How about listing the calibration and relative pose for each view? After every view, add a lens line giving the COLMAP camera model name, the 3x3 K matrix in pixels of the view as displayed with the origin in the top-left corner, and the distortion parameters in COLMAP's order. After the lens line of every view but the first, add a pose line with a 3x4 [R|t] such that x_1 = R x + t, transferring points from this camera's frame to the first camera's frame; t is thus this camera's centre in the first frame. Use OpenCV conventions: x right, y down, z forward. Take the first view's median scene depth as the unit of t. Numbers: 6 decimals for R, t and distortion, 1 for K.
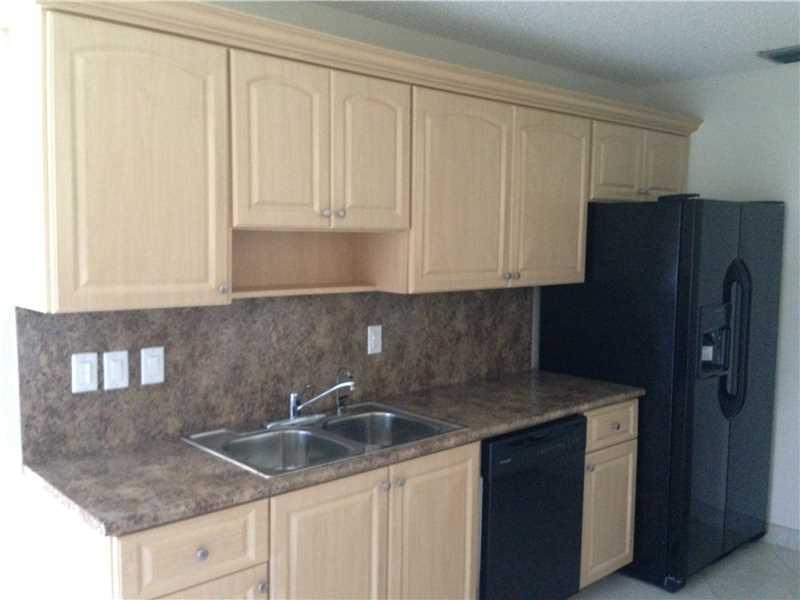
lens RADIAL K [[758.8, 0, 399.7], [0, 758.8, 300.1], [0, 0, 1]] dist [0.031971, 0.000000]
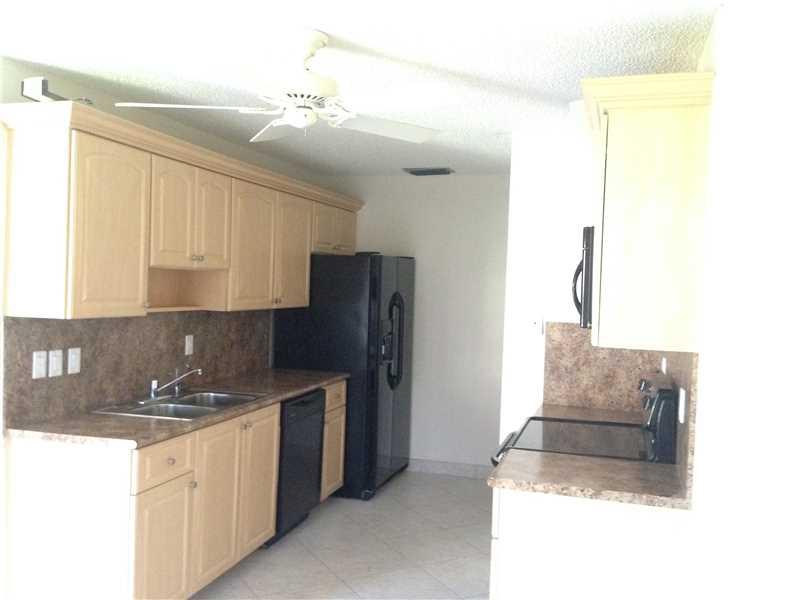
lens RADIAL K [[763.0, 0, 400.2], [0, 763.0, 300.8], [0, 0, 1]] dist [0.081733, 0.000000]
pose [[0.855334, 0.002968, 0.518068, -0.482461], [0.022771, 0.998802, -0.043317, 0.044205], [-0.517576, 0.048848, 0.854242, -0.488328]]
